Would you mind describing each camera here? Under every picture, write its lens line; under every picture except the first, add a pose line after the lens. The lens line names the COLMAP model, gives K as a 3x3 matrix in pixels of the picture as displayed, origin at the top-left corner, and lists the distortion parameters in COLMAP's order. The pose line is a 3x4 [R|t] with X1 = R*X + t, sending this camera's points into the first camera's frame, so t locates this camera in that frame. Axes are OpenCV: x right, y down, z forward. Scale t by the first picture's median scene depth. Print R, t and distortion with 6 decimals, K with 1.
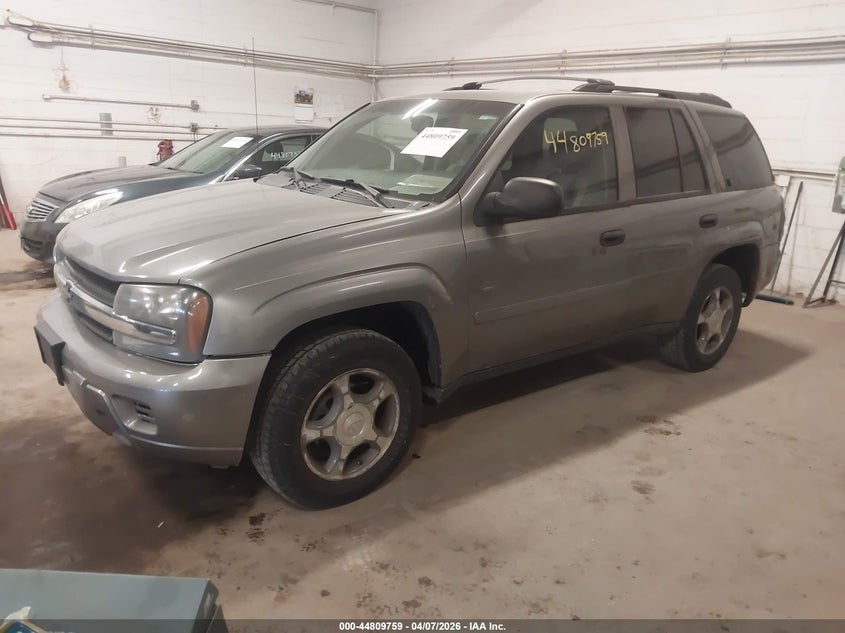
lens RADIAL K [[694.4, 0, 417.9], [0, 694.4, 316.6], [0, 0, 1]] dist [0.000026, -0.000807]
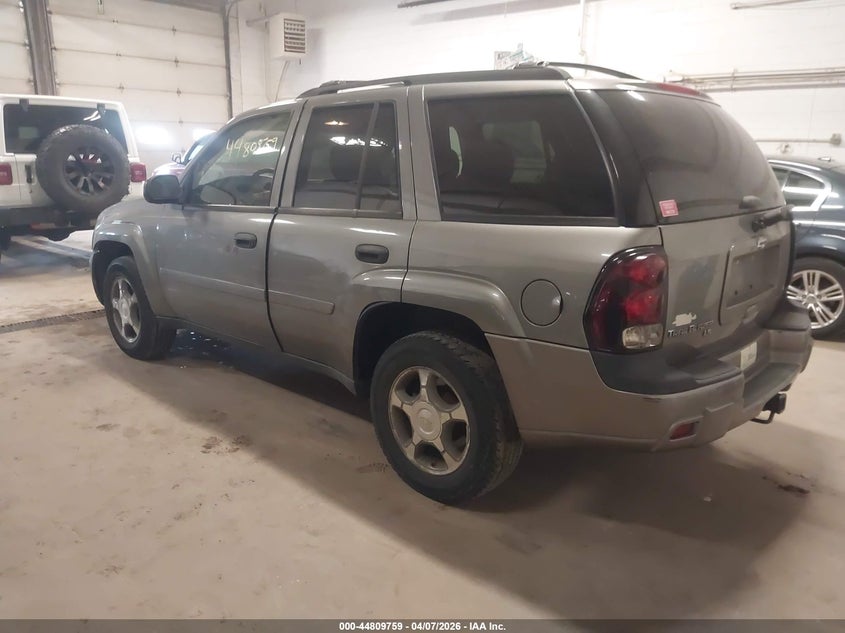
lens RADIAL K [[694.4, 0, 417.9], [0, 694.4, 316.6], [0, 0, 1]] dist [0.000026, -0.000807]
pose [[0.093191, 0.183849, -0.978527, 1.215616], [-0.265822, 0.951723, 0.153497, -0.212471], [0.959507, 0.245809, 0.137563, 1.043661]]
